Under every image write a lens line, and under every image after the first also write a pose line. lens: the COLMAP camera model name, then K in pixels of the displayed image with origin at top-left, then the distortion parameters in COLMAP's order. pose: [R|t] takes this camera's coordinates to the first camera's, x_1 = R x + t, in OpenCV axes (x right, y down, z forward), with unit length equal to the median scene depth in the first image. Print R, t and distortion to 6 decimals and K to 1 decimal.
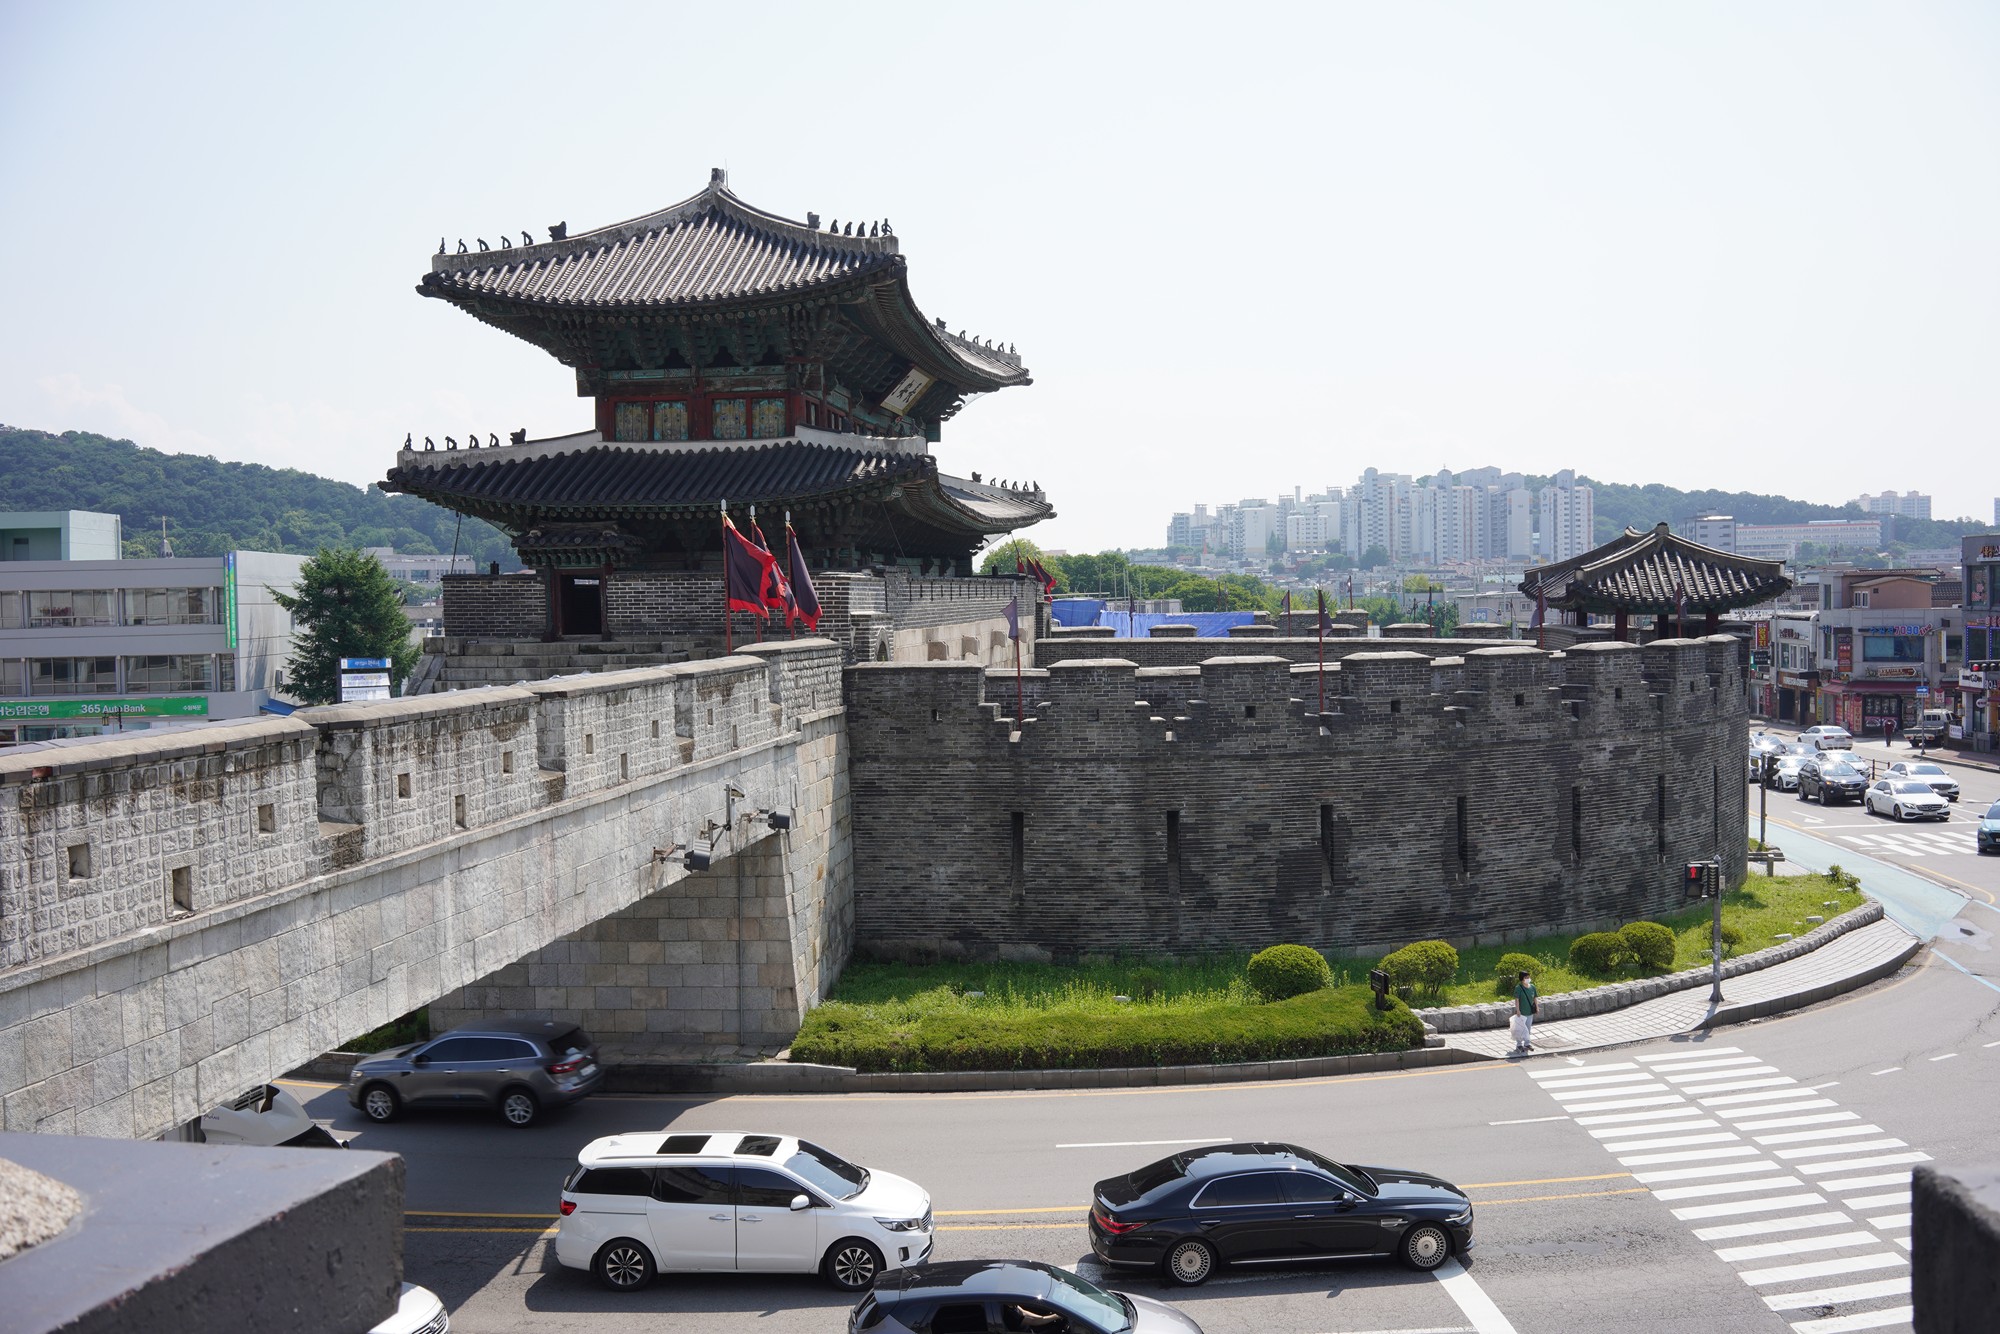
lens RADIAL K [[2029.8, 0, 1002.5], [0, 2029.8, 669.4], [0, 0, 1]] dist [0.008701, 0.000000]
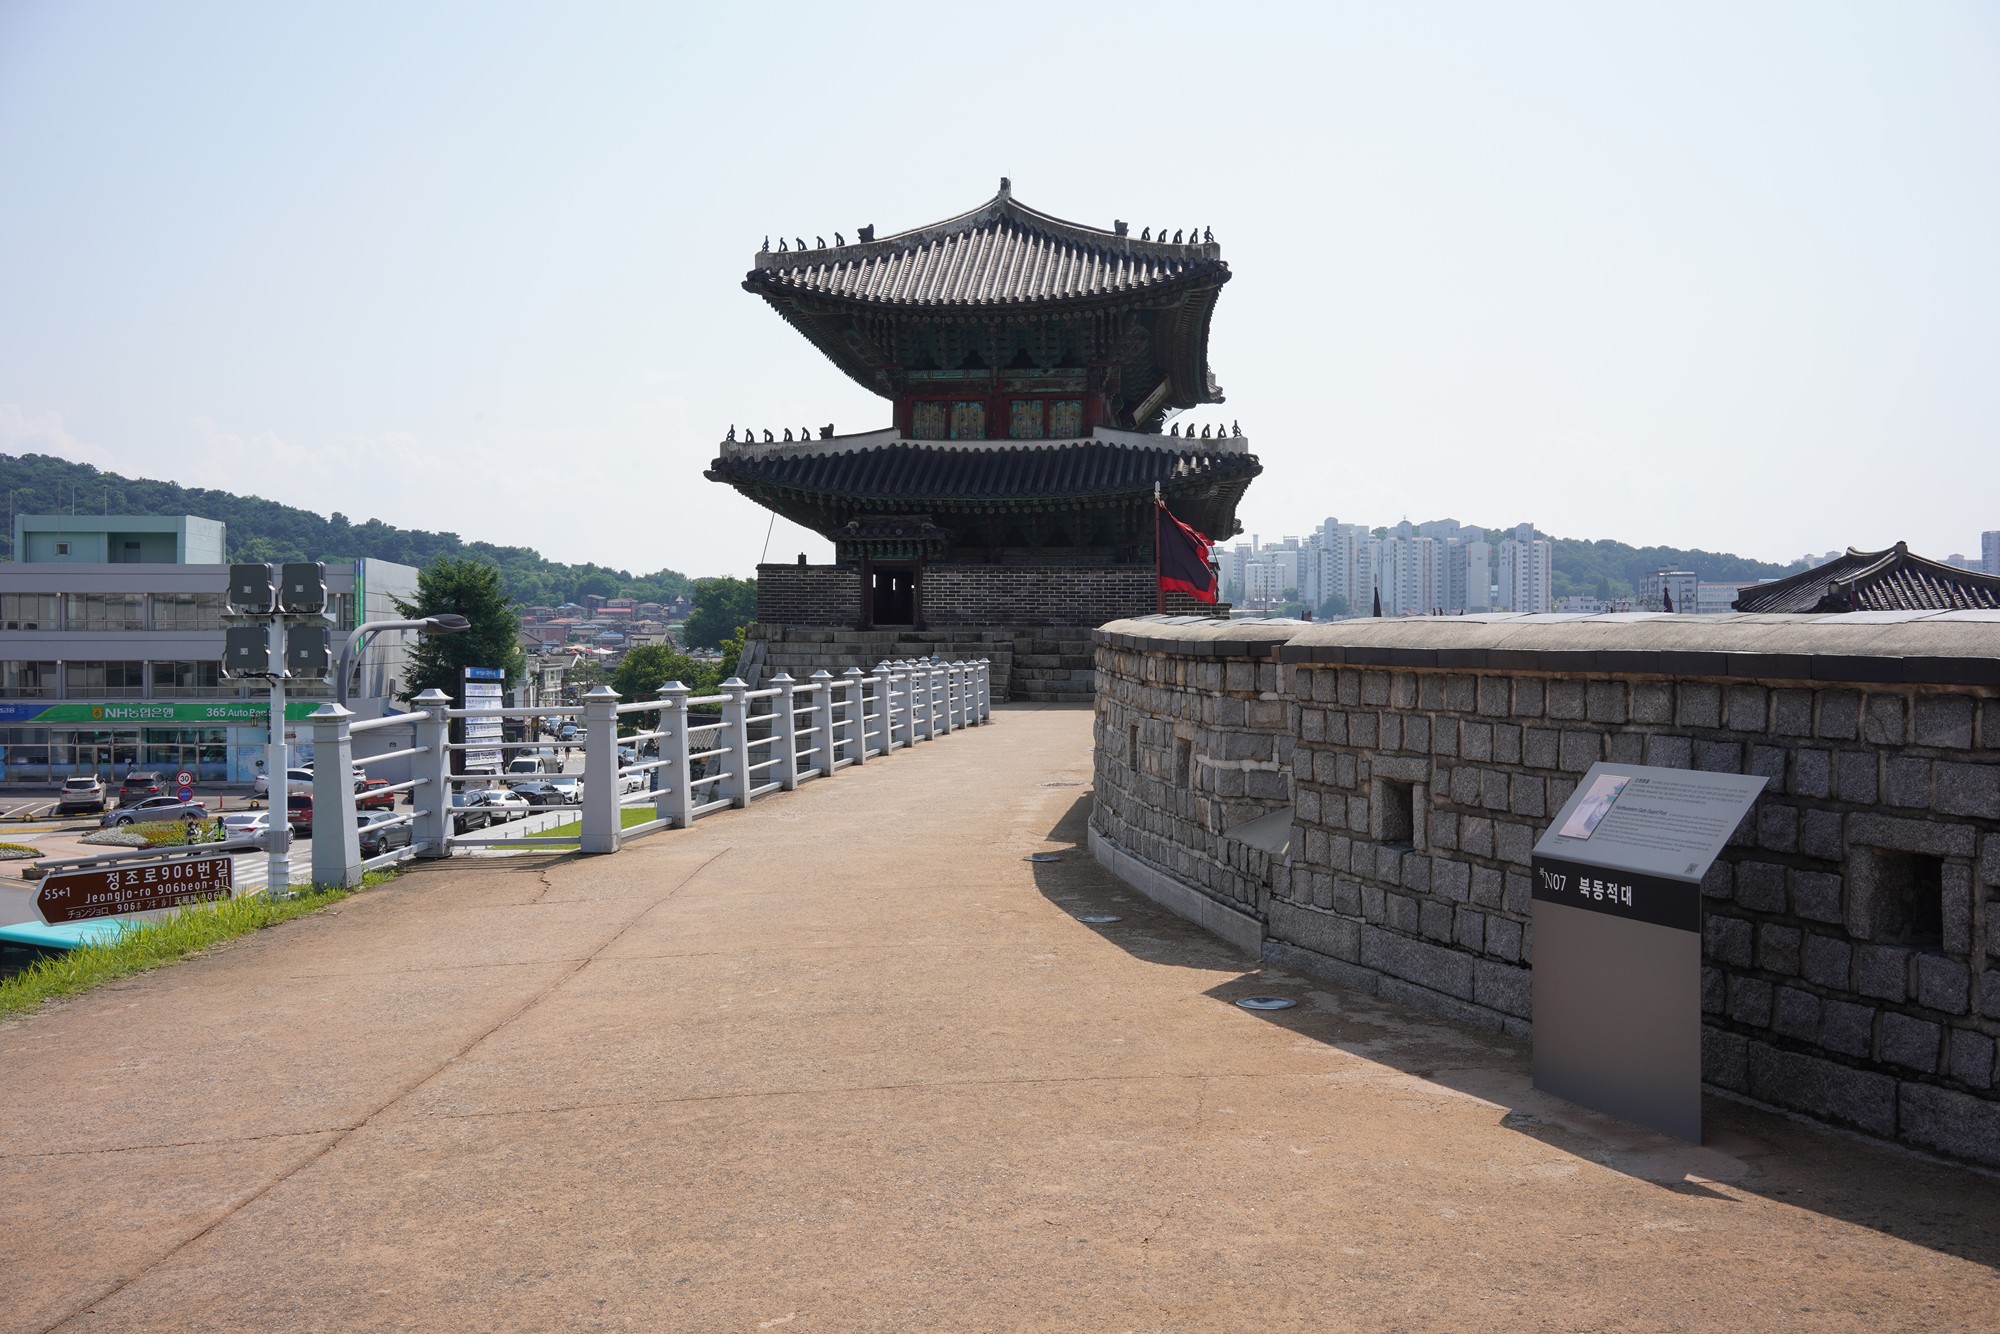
lens RADIAL K [[2029.8, 0, 997.4], [0, 2029.8, 665.6], [0, 0, 1]] dist [0.008701, 0.000000]
pose [[0.999513, 0.018516, 0.025132, -0.172736], [-0.017915, 0.999552, -0.023964, 0.025993], [-0.025565, 0.023502, 0.999397, -0.022492]]
